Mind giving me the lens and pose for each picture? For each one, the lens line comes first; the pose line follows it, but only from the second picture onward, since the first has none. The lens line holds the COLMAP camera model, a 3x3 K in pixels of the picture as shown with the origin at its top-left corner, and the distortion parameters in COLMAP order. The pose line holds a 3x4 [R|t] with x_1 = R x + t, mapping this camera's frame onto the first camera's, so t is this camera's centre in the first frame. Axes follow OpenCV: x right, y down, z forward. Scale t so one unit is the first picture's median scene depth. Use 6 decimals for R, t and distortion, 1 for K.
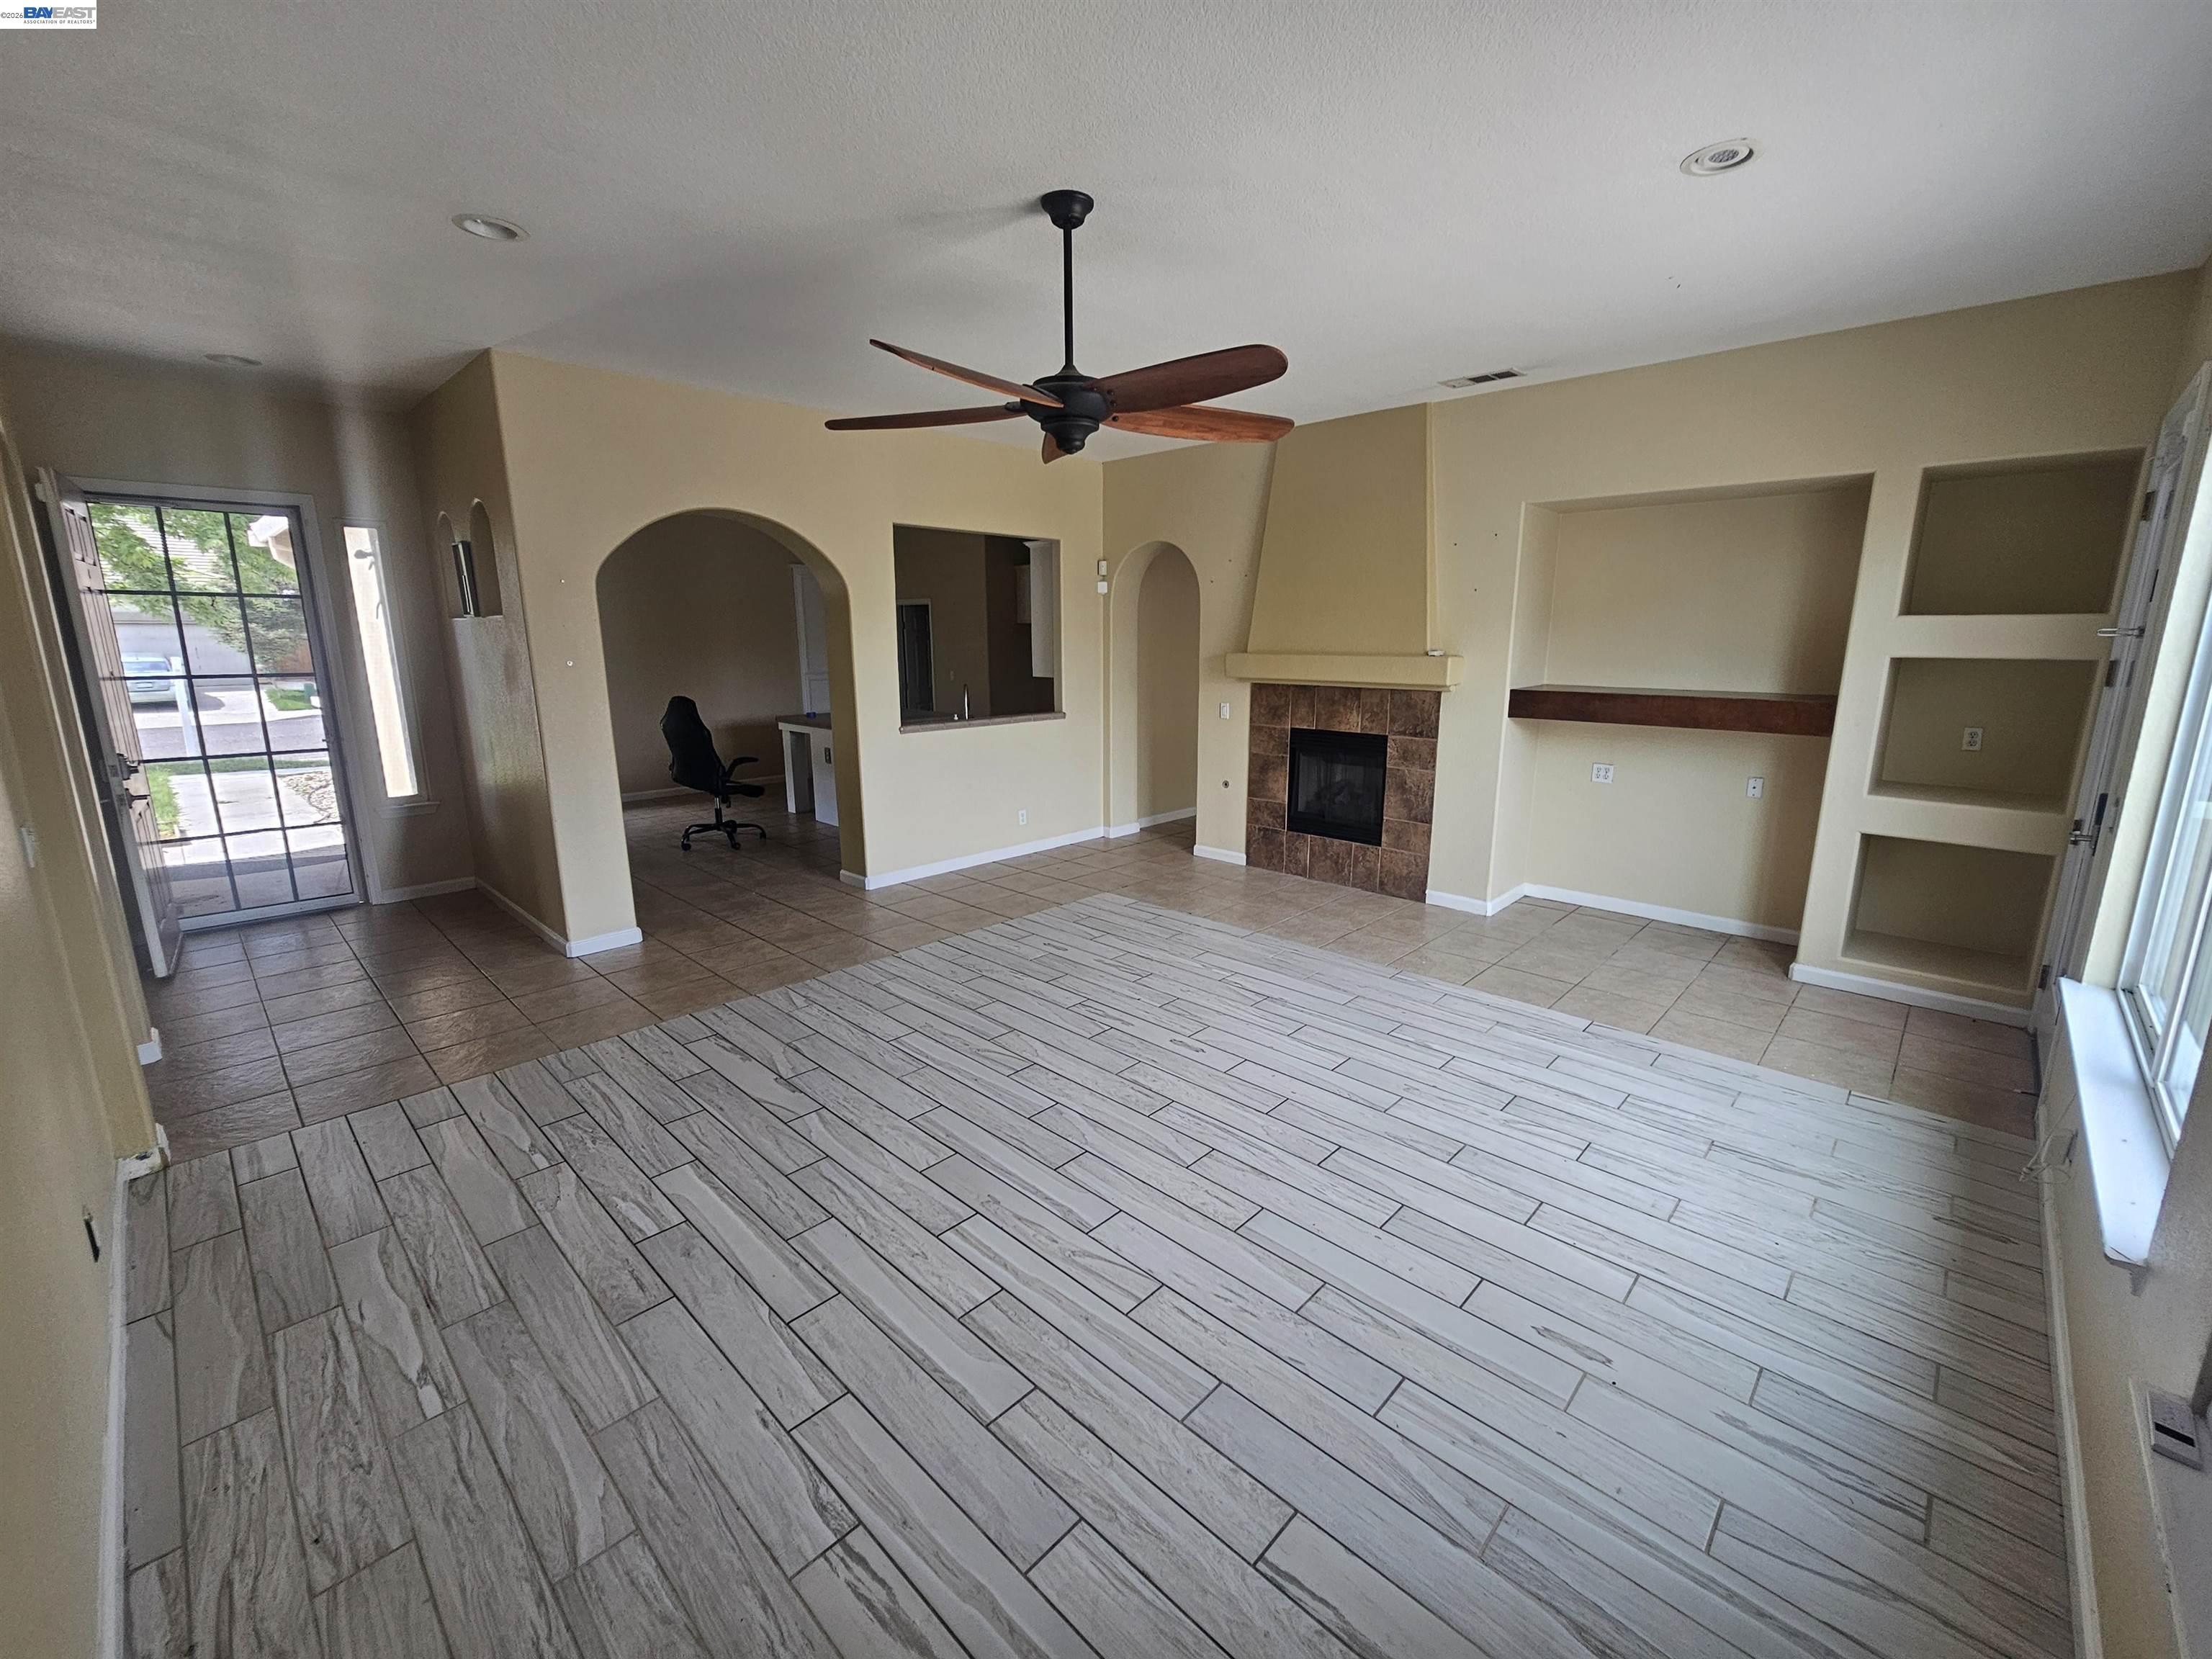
lens RADIAL K [[903.9, 0, 1119.7], [0, 903.9, 822.9], [0, 0, 1]] dist [-0.000581, 0.000461]
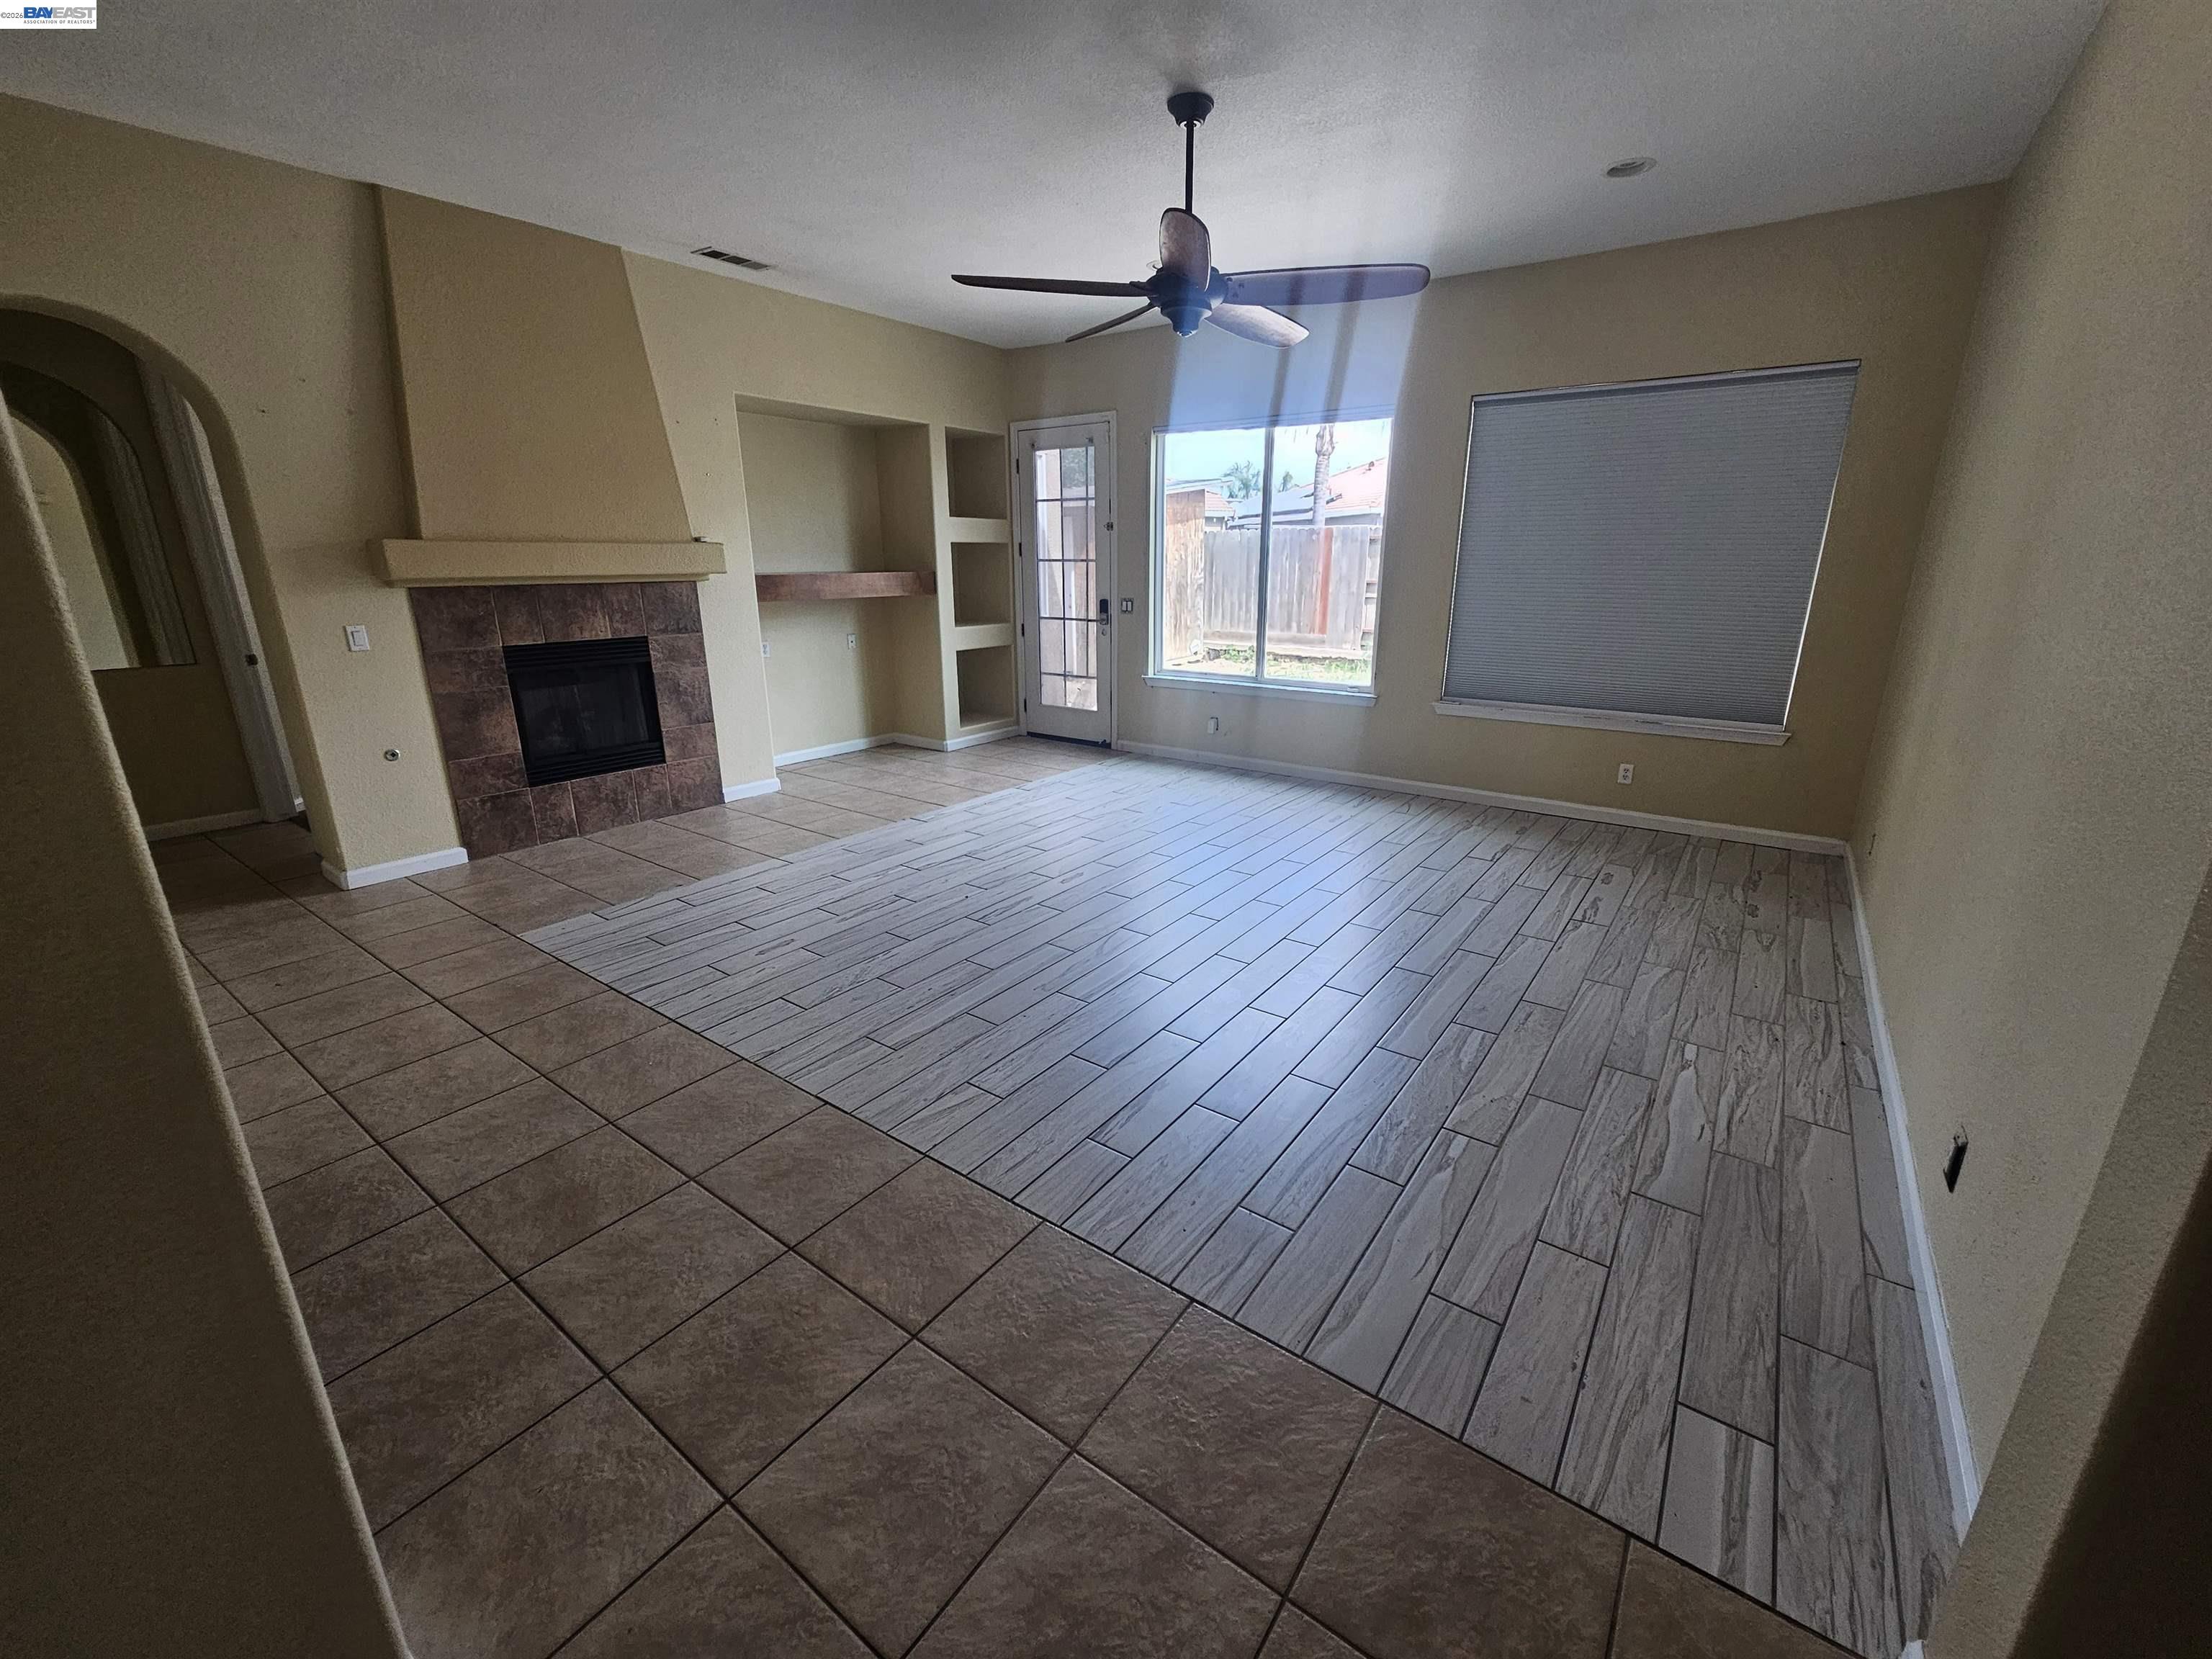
lens RADIAL K [[903.9, 0, 1113.8], [0, 903.9, 831.7], [0, 0, 1]] dist [-0.000581, 0.000461]
pose [[-0.129569, -0.288538, 0.948661, -0.808939], [0.203550, 0.928611, 0.310241, -0.123872], [-0.970453, 0.233297, -0.061587, 0.808244]]
